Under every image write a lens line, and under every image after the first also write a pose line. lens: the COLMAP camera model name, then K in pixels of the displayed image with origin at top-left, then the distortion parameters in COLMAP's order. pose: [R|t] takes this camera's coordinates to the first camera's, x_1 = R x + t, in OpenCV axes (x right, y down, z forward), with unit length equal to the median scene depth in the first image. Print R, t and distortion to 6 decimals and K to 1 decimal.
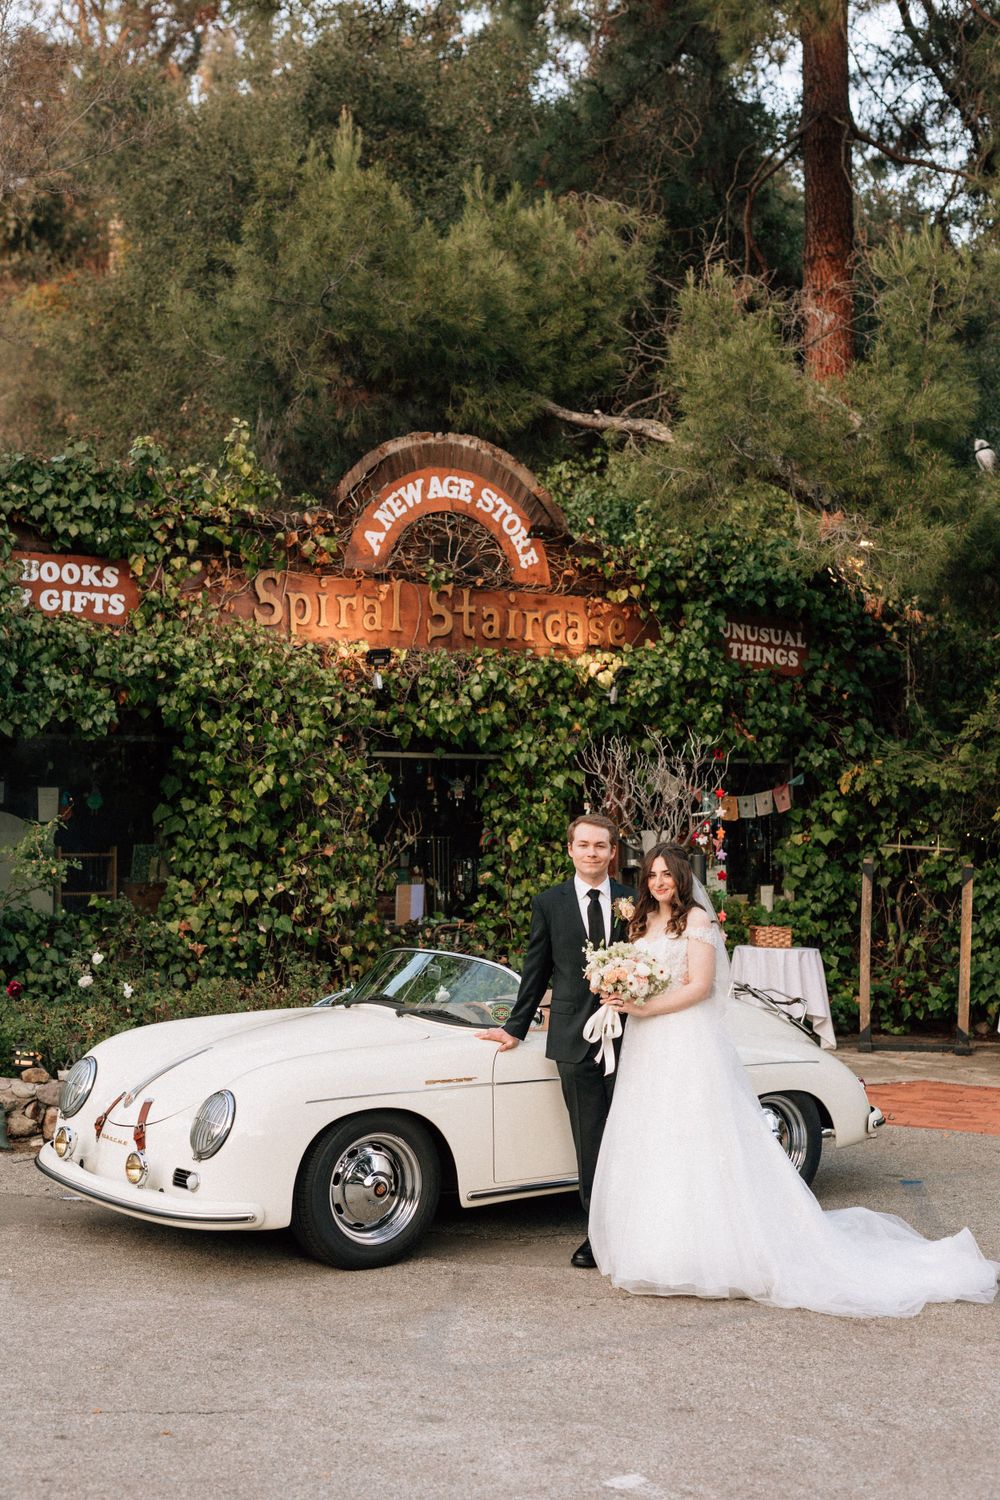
lens RADIAL K [[2158.9, 0, 500.0], [0, 2158.9, 750.0], [0, 0, 1]] dist [0.027804, -0.013694]
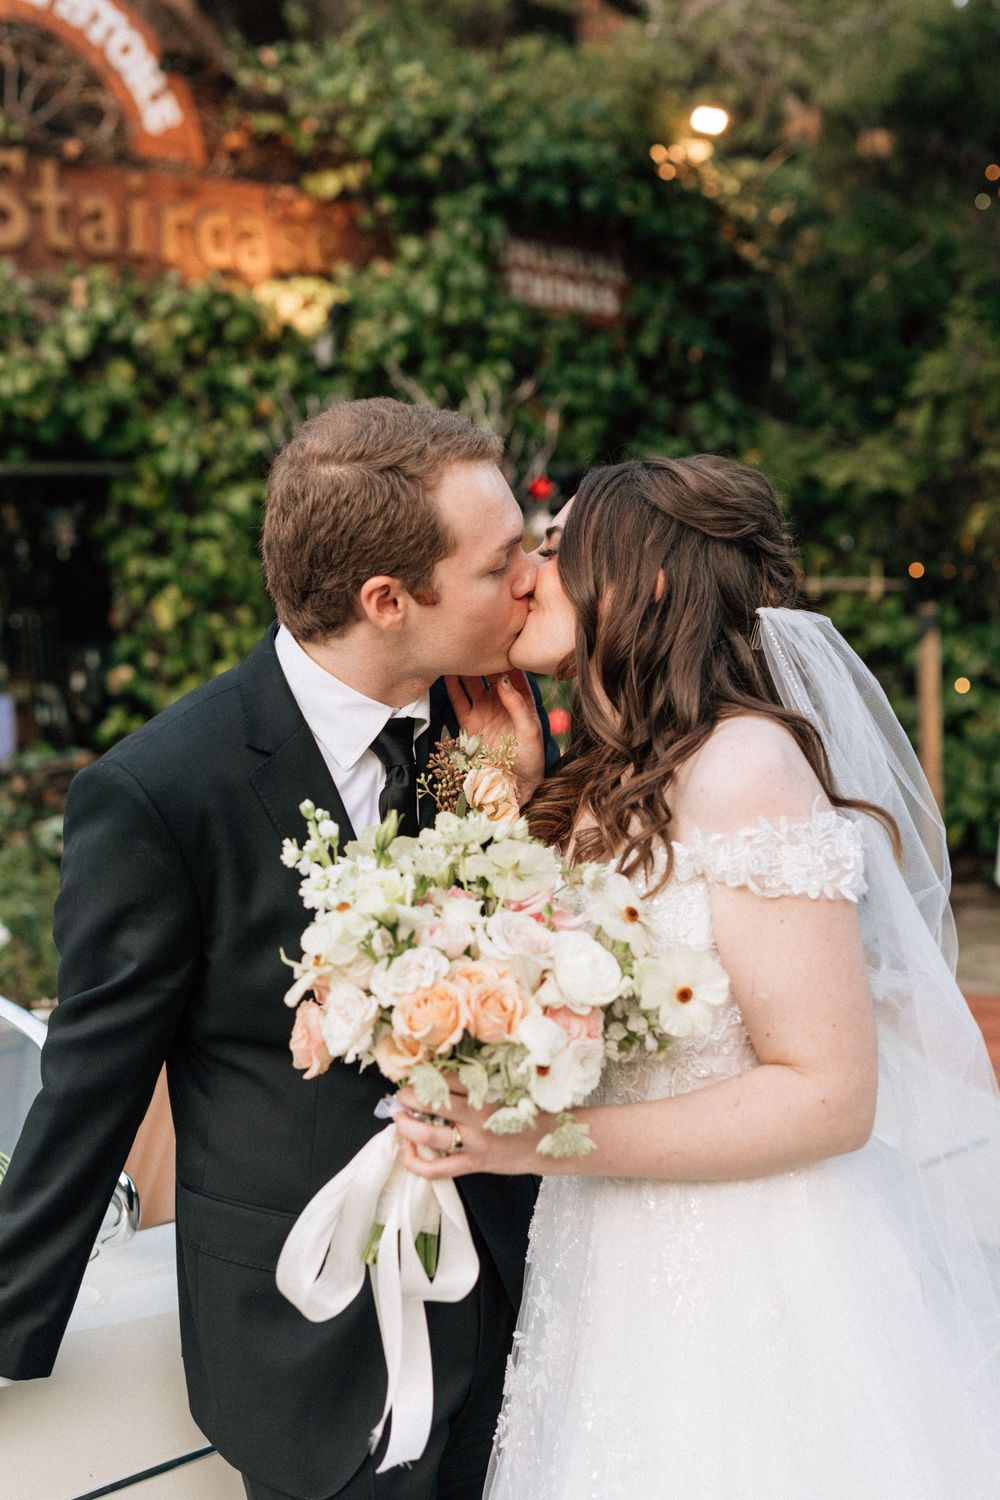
lens RADIAL K [[2083.2, 0, 500.0], [0, 2083.2, 750.0], [0, 0, 1]] dist [-0.000104, 0.013047]
pose [[0.989086, -0.066090, 0.131682, 0.020202], [0.053255, 0.993690, 0.098713, 0.031339], [-0.137375, -0.090623, 0.986365, 0.479640]]
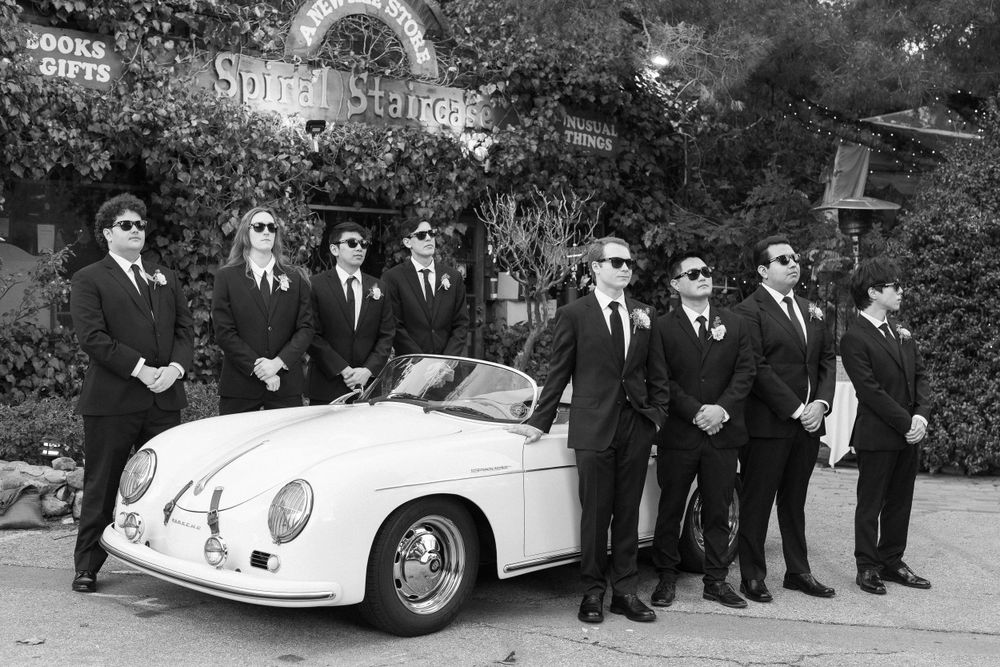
lens RADIAL K [[1439.3, 0, 500.0], [0, 1439.3, 333.5], [0, 0, 1]] dist [0.027804, -0.013694]
pose [[0.987041, 0.007503, 0.160293, -0.085316], [-0.018204, 0.997694, 0.065391, 0.020177], [-0.159433, -0.067461, 0.984901, 0.159802]]
